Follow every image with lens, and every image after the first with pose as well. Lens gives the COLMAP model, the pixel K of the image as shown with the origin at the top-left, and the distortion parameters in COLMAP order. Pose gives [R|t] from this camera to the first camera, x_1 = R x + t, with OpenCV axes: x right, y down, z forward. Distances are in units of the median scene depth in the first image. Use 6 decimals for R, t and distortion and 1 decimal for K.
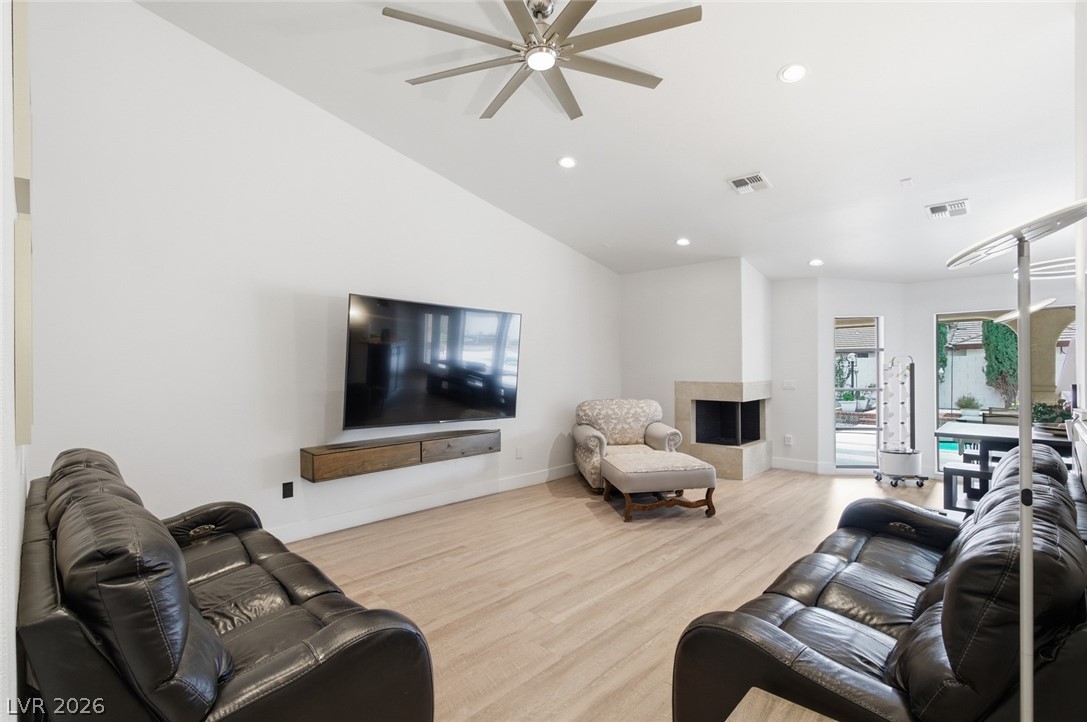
lens RADIAL K [[490.1, 0, 542.1], [0, 490.1, 362.9], [0, 0, 1]] dist [-0.001065, -0.000009]
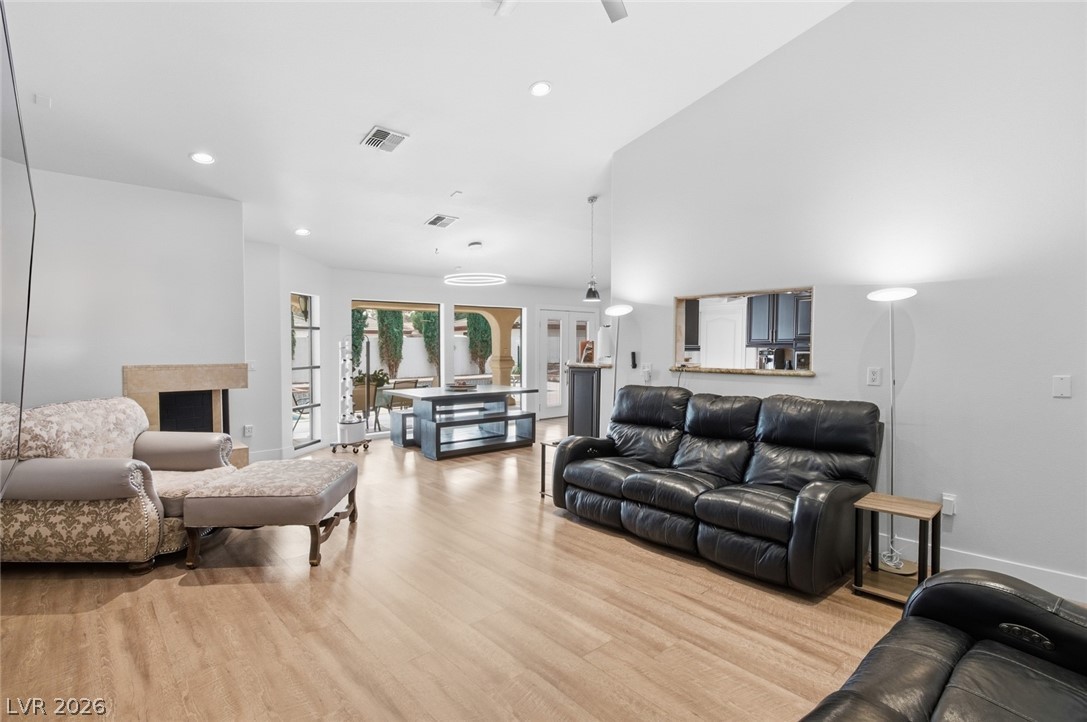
lens RADIAL K [[510.2, 0, 540.2], [0, 510.2, 357.8], [0, 0, 1]] dist [-0.003167, -0.000323]
pose [[0.088115, -0.015795, 0.995985, -0.417288], [-0.002555, 0.999867, 0.016082, 0.019056], [-0.996107, -0.003961, 0.088063, 0.518686]]
